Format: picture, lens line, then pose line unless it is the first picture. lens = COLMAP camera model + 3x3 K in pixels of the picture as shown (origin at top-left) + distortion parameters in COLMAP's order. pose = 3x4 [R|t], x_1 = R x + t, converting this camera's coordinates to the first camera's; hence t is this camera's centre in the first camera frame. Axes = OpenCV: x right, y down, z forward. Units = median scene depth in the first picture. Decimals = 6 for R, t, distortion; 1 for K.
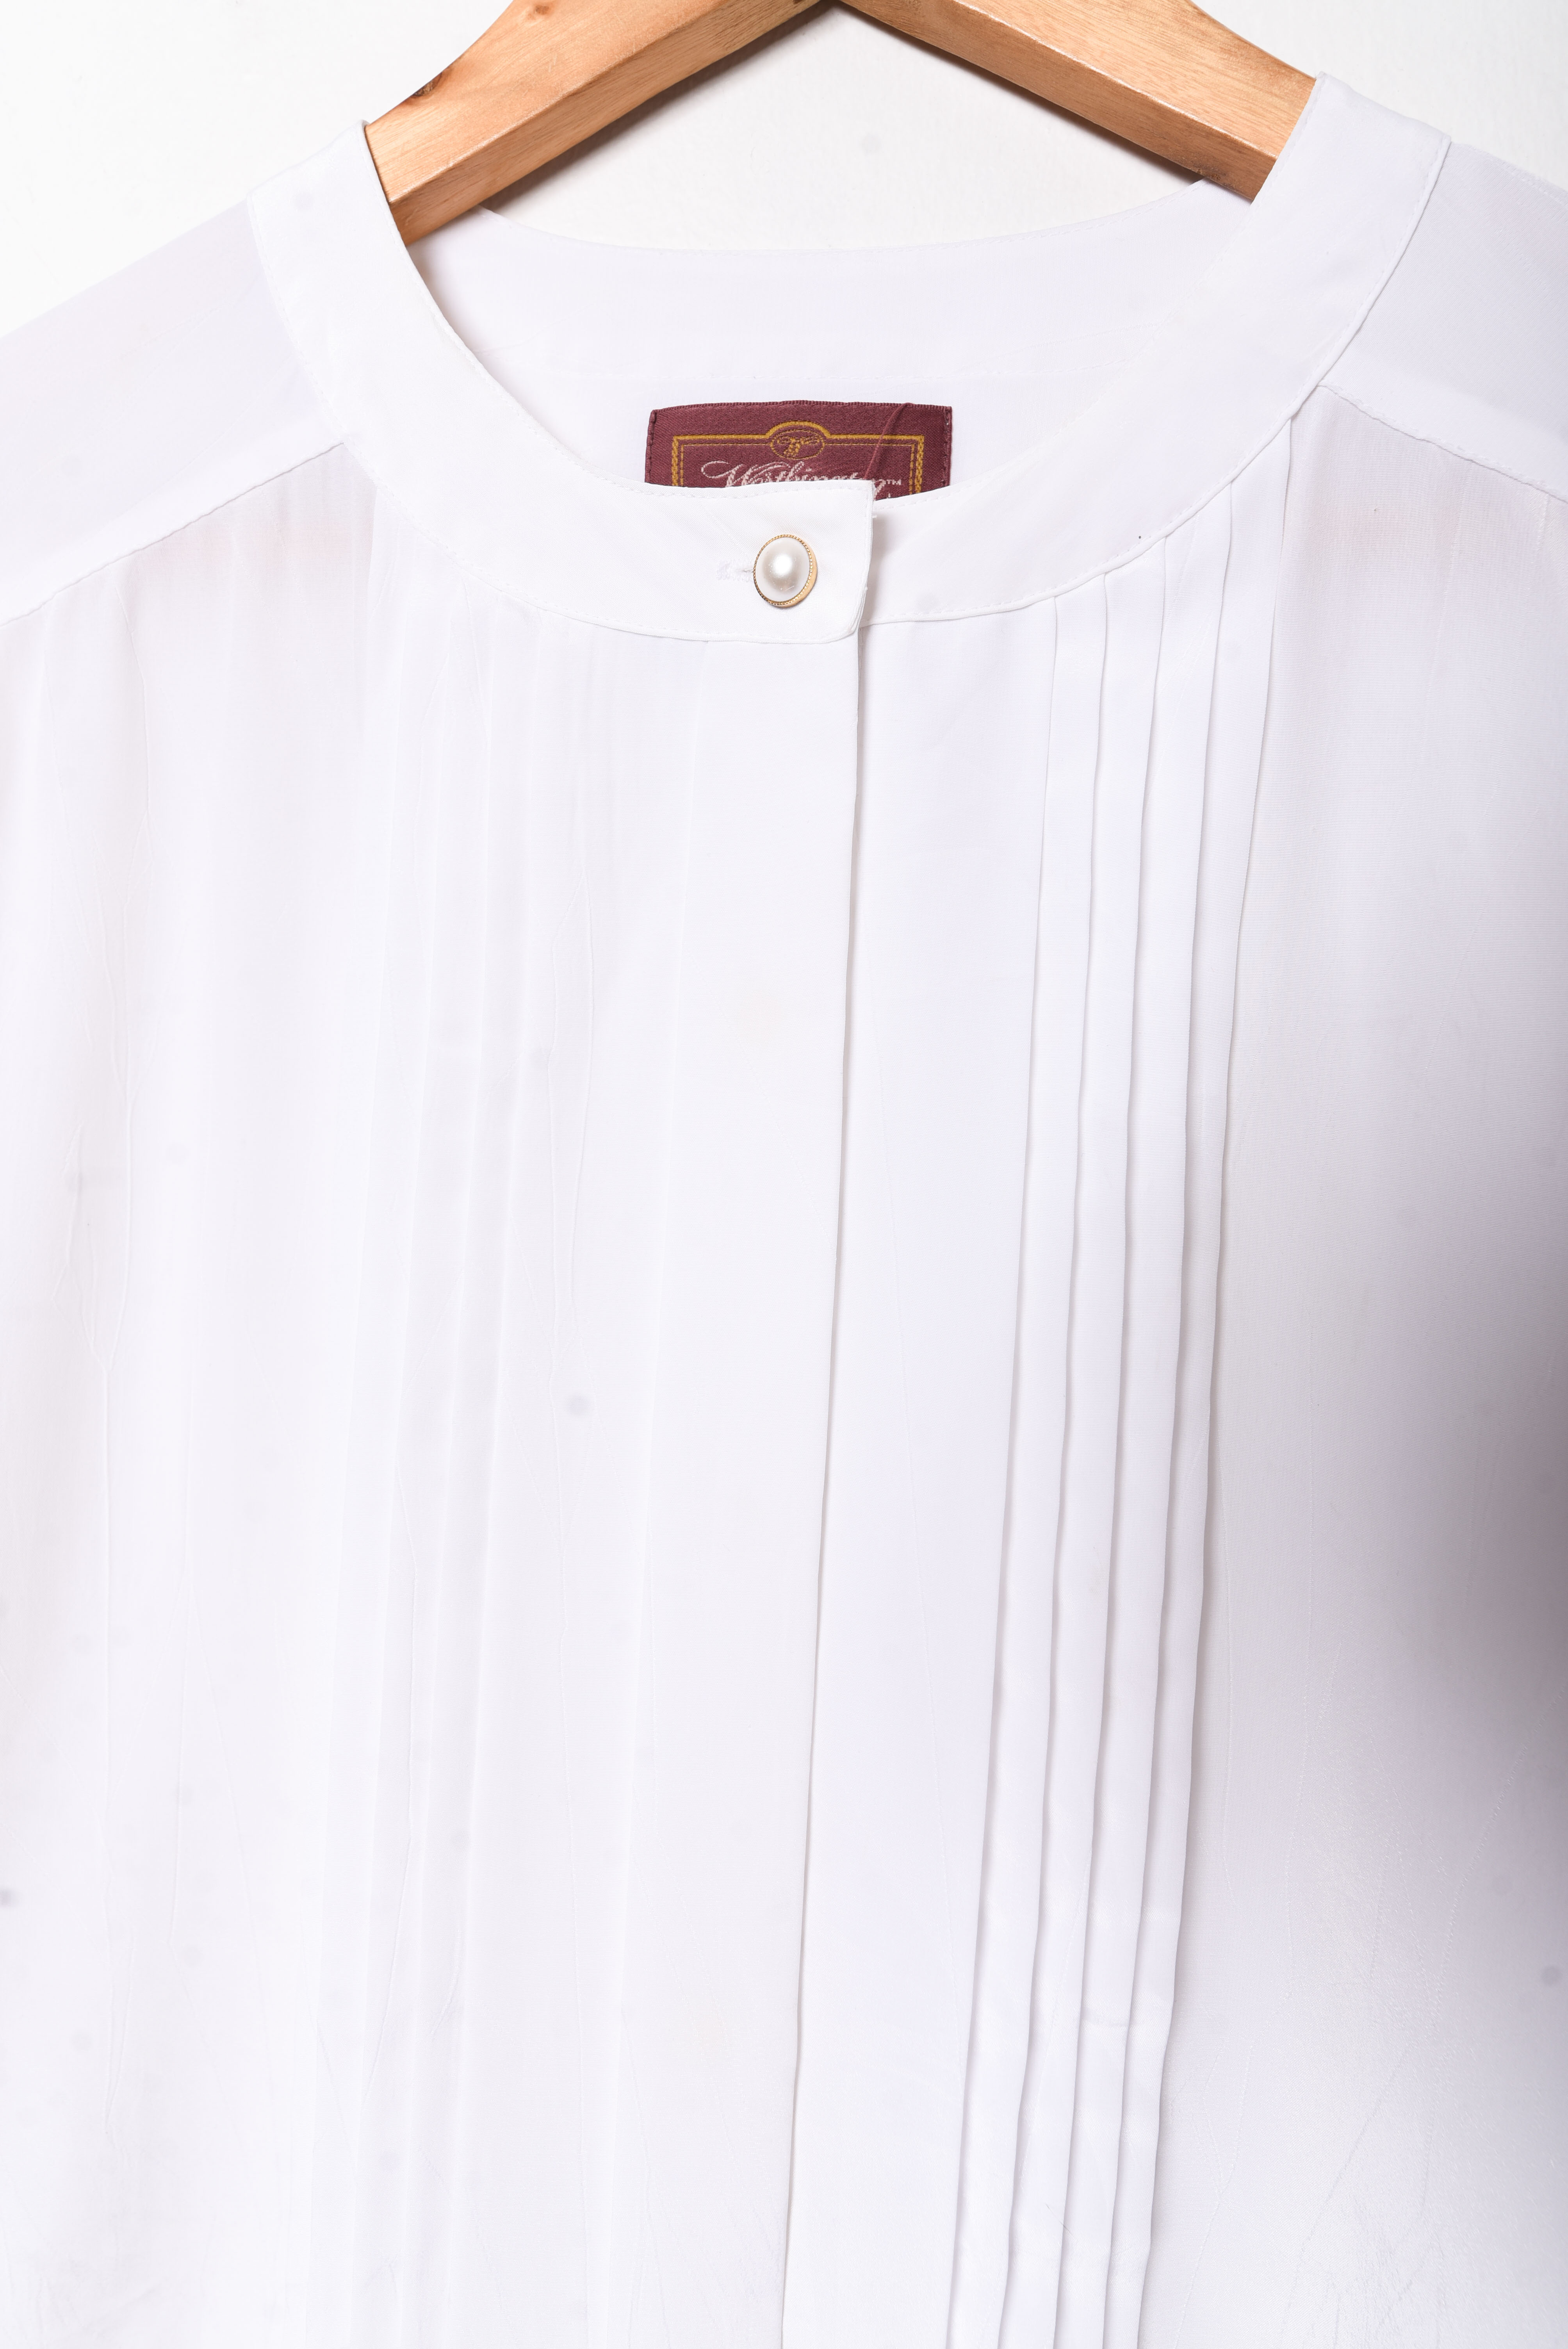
lens RADIAL K [[1439.9, 0, 784.0], [0, 1439.9, 1174.5], [0, 0, 1]] dist [-0.026449, 0.002450]
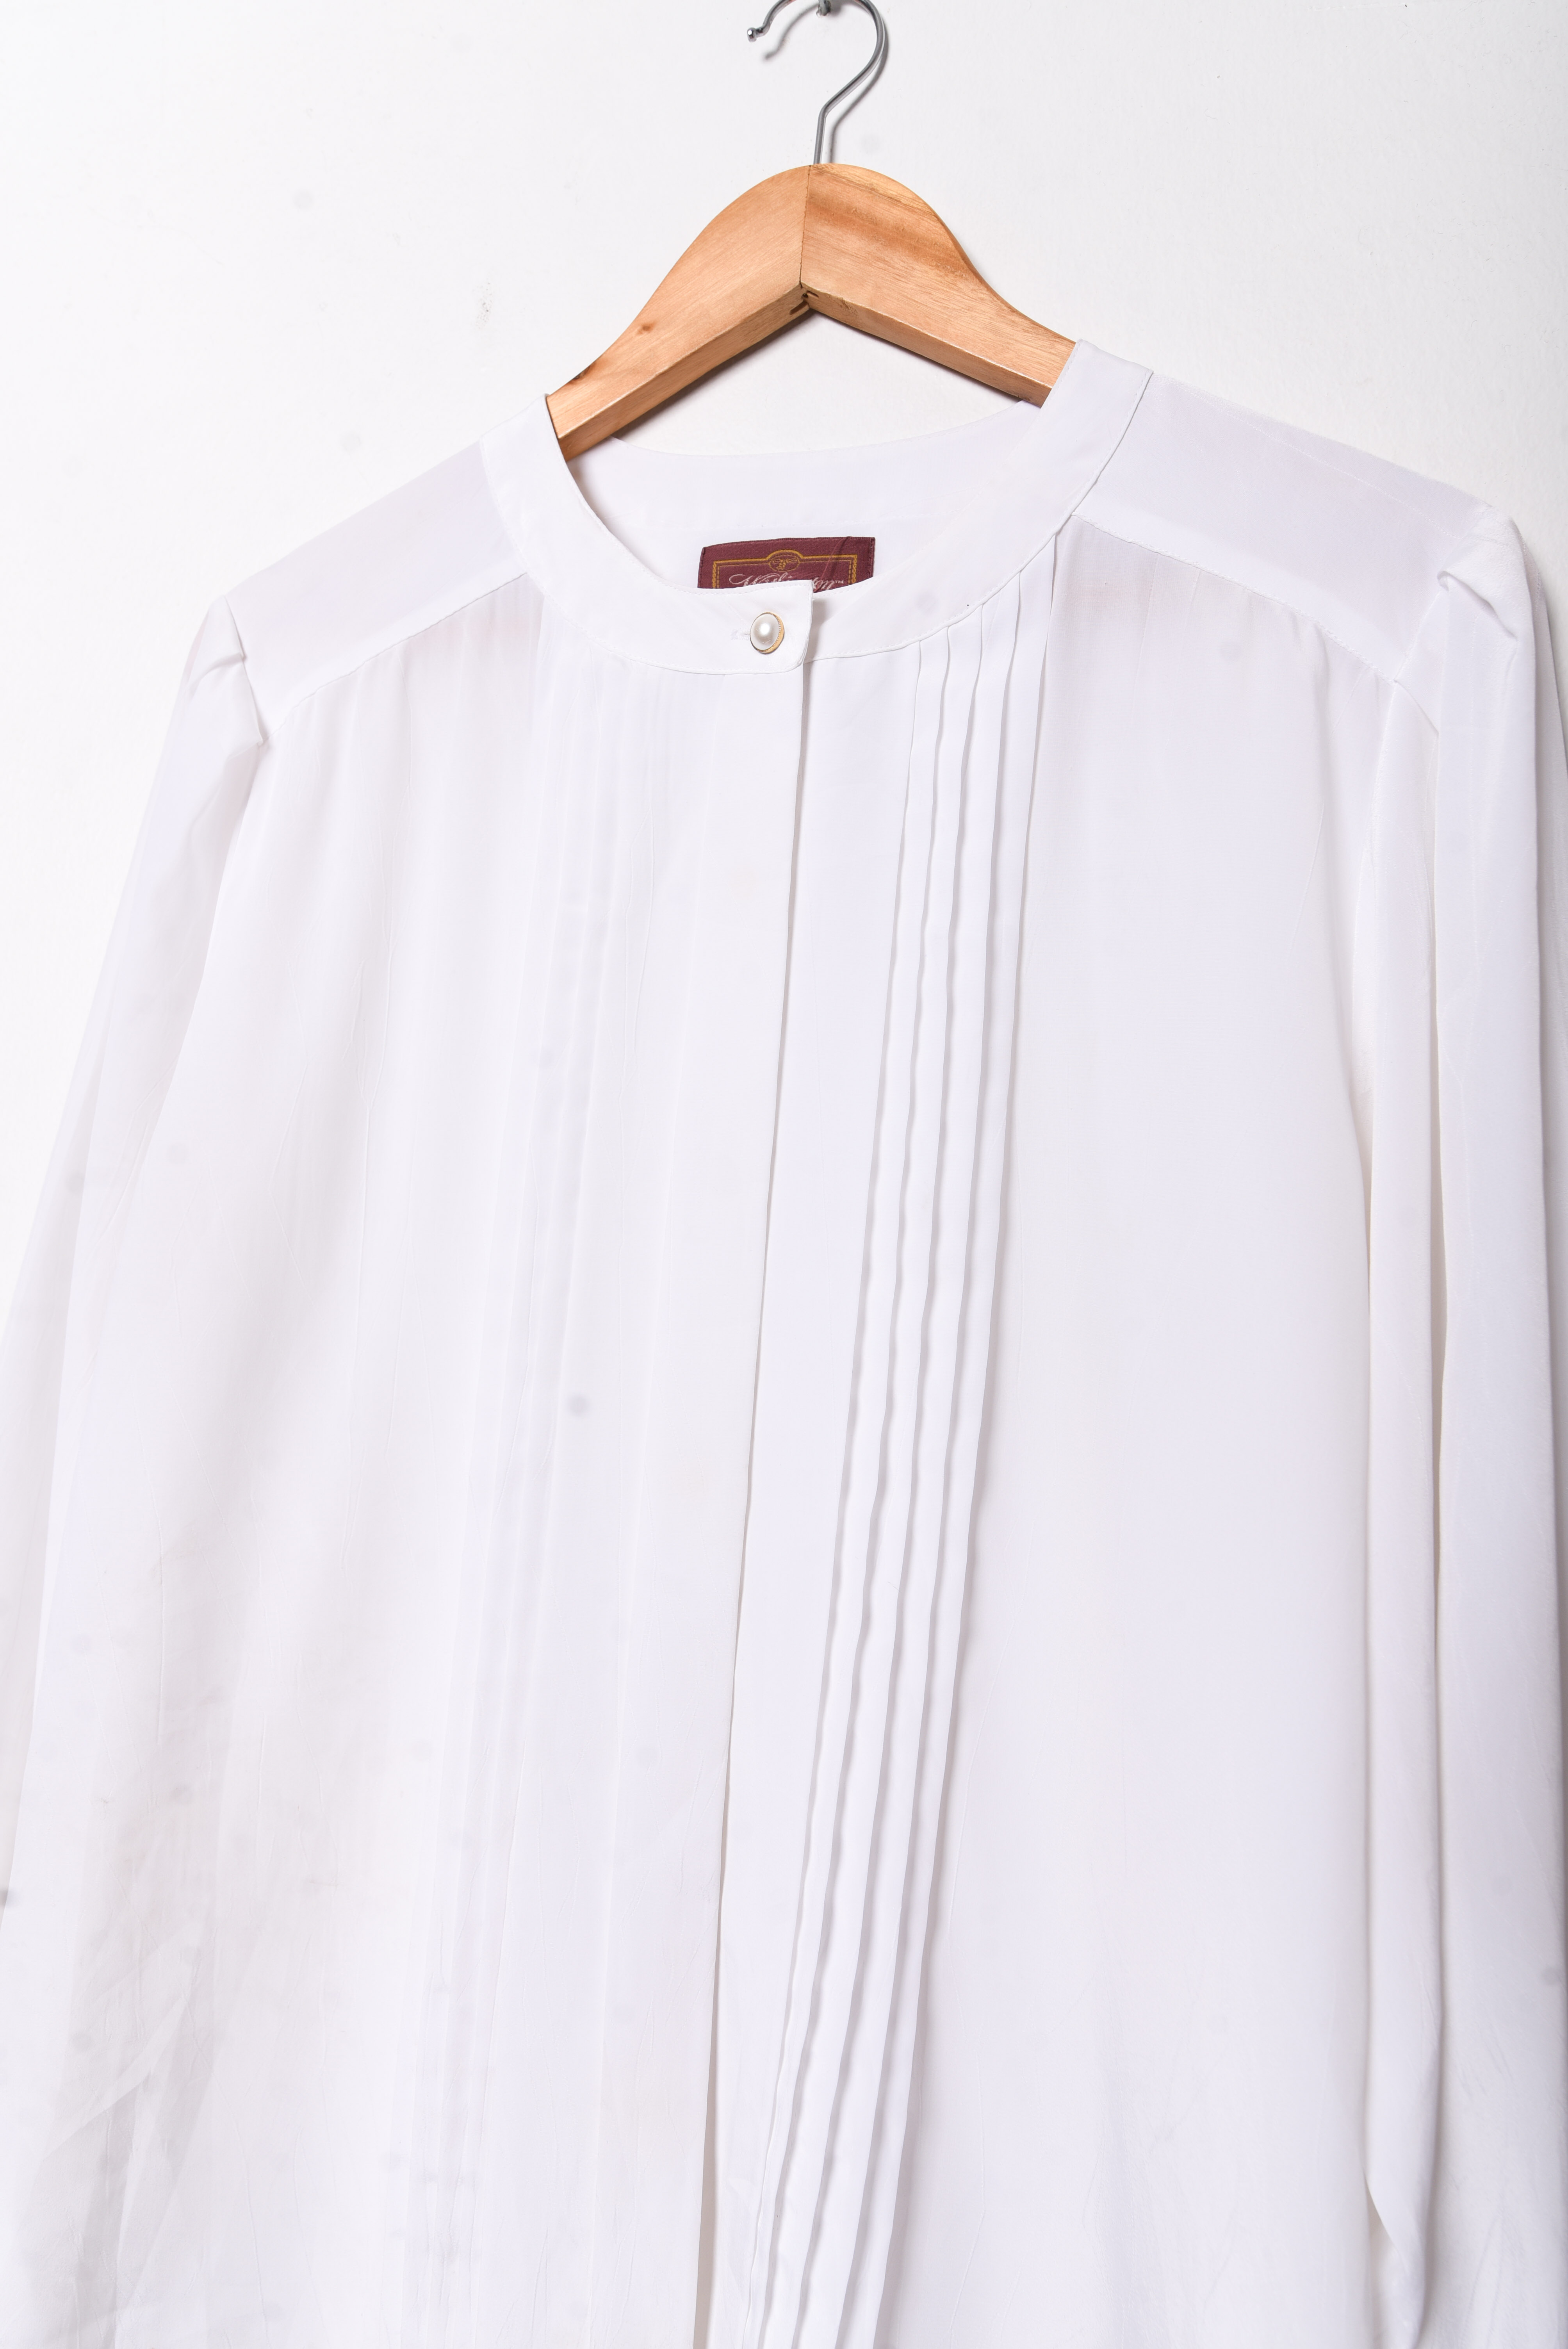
lens RADIAL K [[1439.9, 0, 784.0], [0, 1439.9, 1174.5], [0, 0, 1]] dist [-0.026449, 0.002450]
pose [[0.989808, 0.016839, -0.141409, 0.269541], [-0.028254, 0.996466, -0.079107, 0.360212], [0.139577, 0.082296, 0.986785, -0.642067]]
